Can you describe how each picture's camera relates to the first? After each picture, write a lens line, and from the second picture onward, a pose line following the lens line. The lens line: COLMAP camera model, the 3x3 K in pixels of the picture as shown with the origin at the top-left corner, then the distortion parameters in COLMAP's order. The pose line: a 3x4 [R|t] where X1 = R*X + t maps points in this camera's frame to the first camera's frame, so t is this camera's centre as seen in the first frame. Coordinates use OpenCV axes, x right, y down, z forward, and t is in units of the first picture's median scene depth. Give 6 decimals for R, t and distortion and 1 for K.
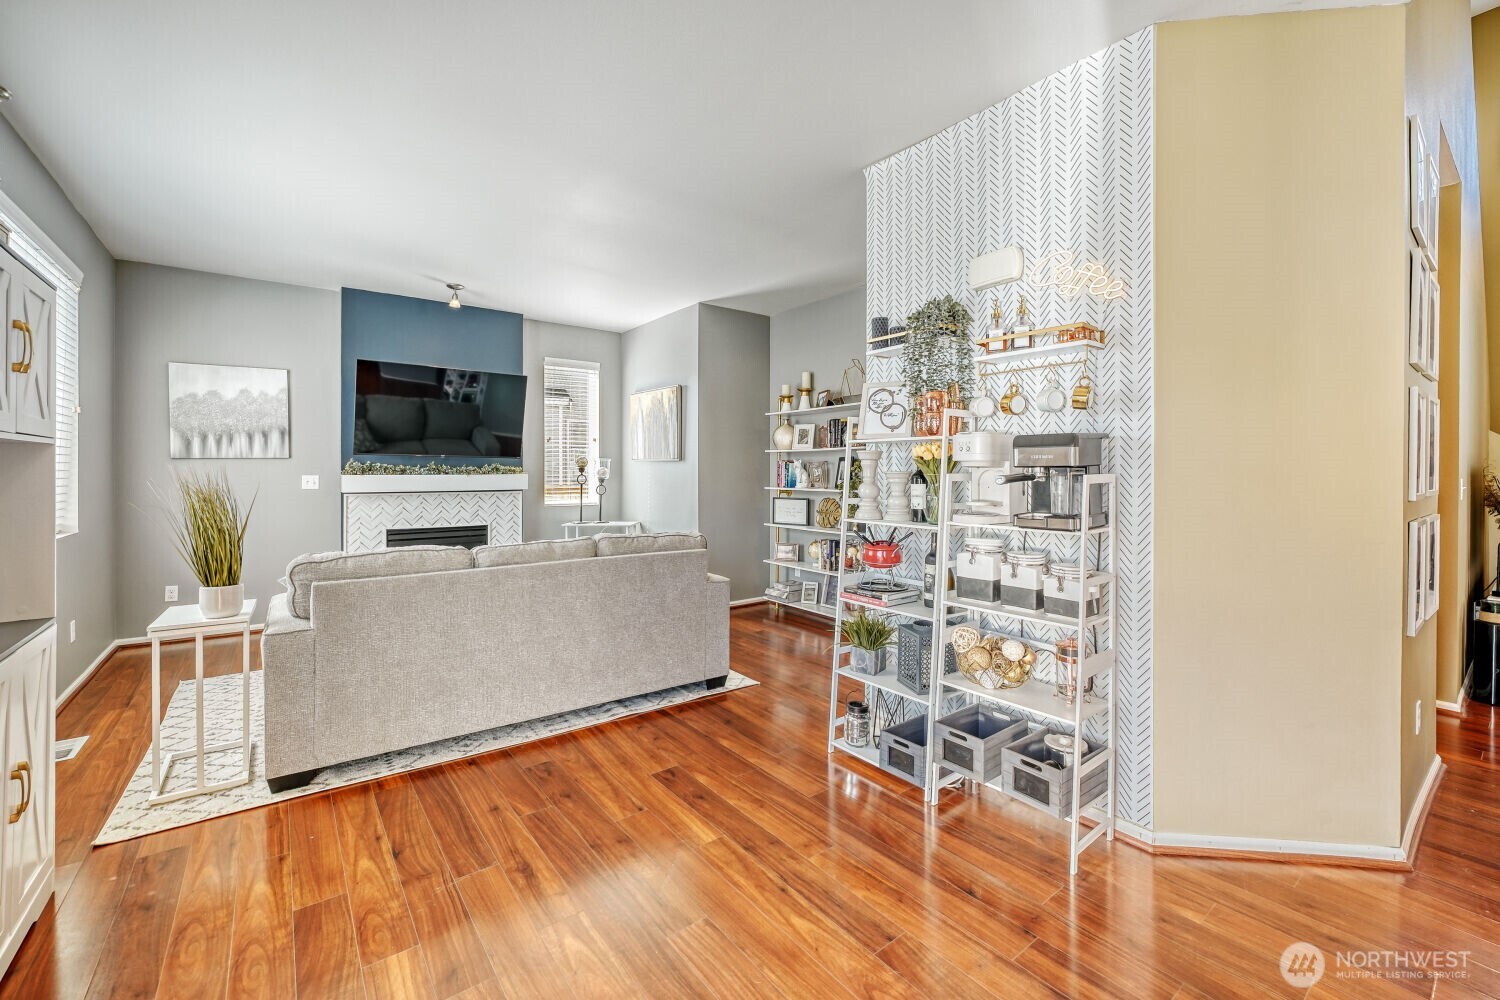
lens RADIAL K [[614.5, 0, 750.1], [0, 614.5, 486.9], [0, 0, 1]] dist [-0.009180, -0.000002]
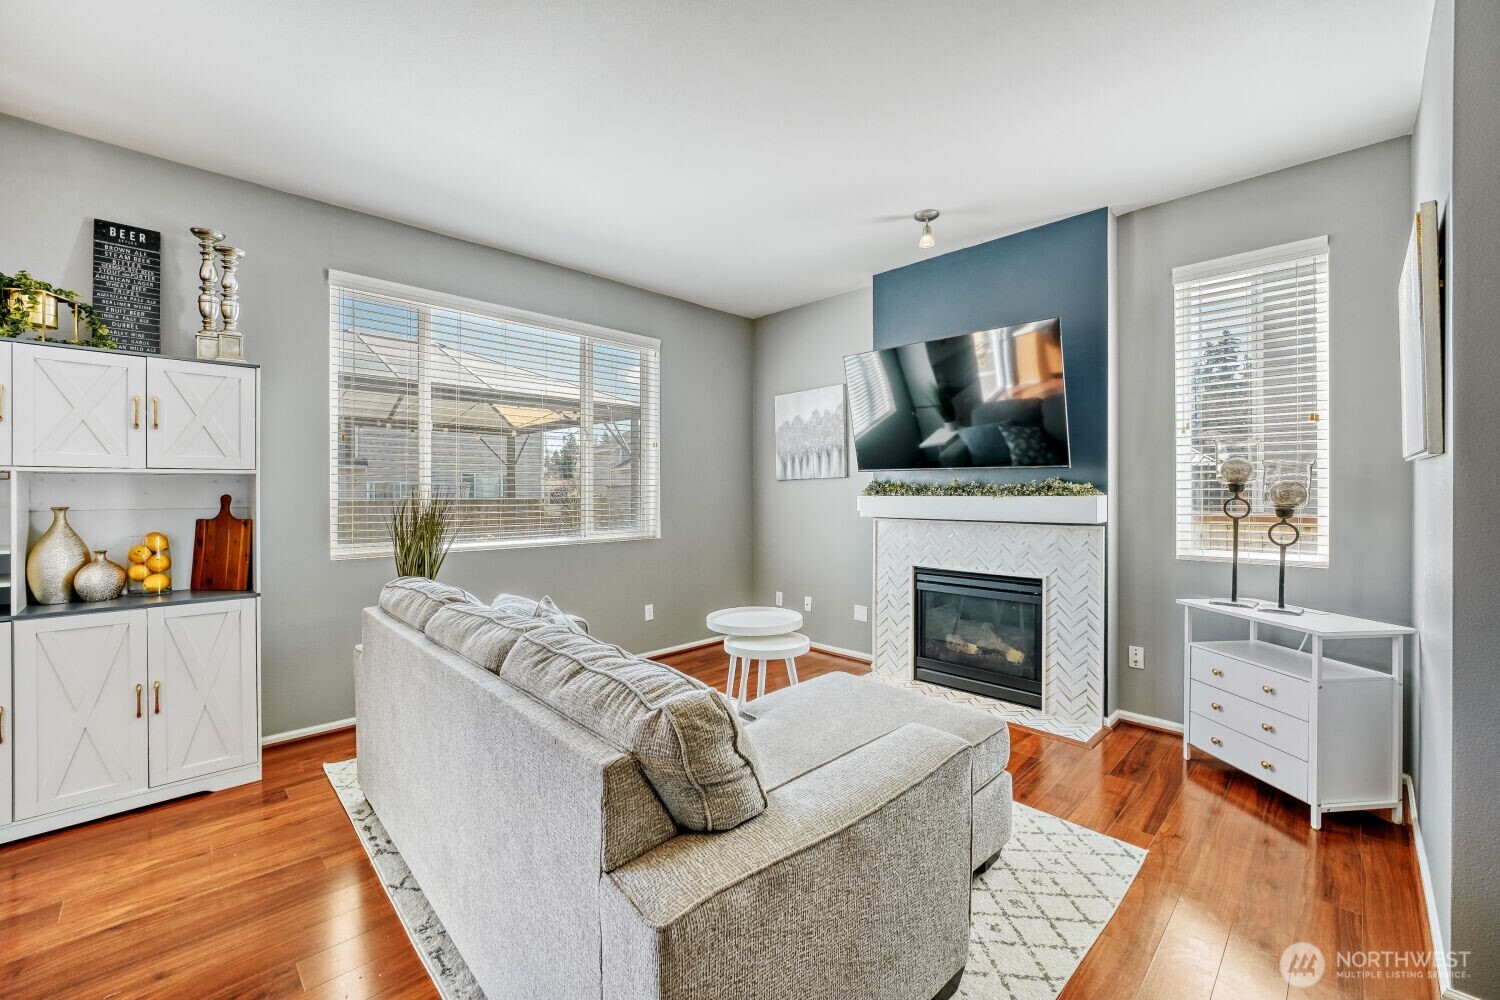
lens RADIAL K [[614.5, 0, 750.1], [0, 614.5, 486.9], [0, 0, 1]] dist [-0.009180, -0.000002]
pose [[0.098070, -0.003372, -0.995174, 0.172159], [-0.014774, 0.999879, -0.004844, -0.025762], [0.995070, 0.015177, 0.098008, 0.775106]]
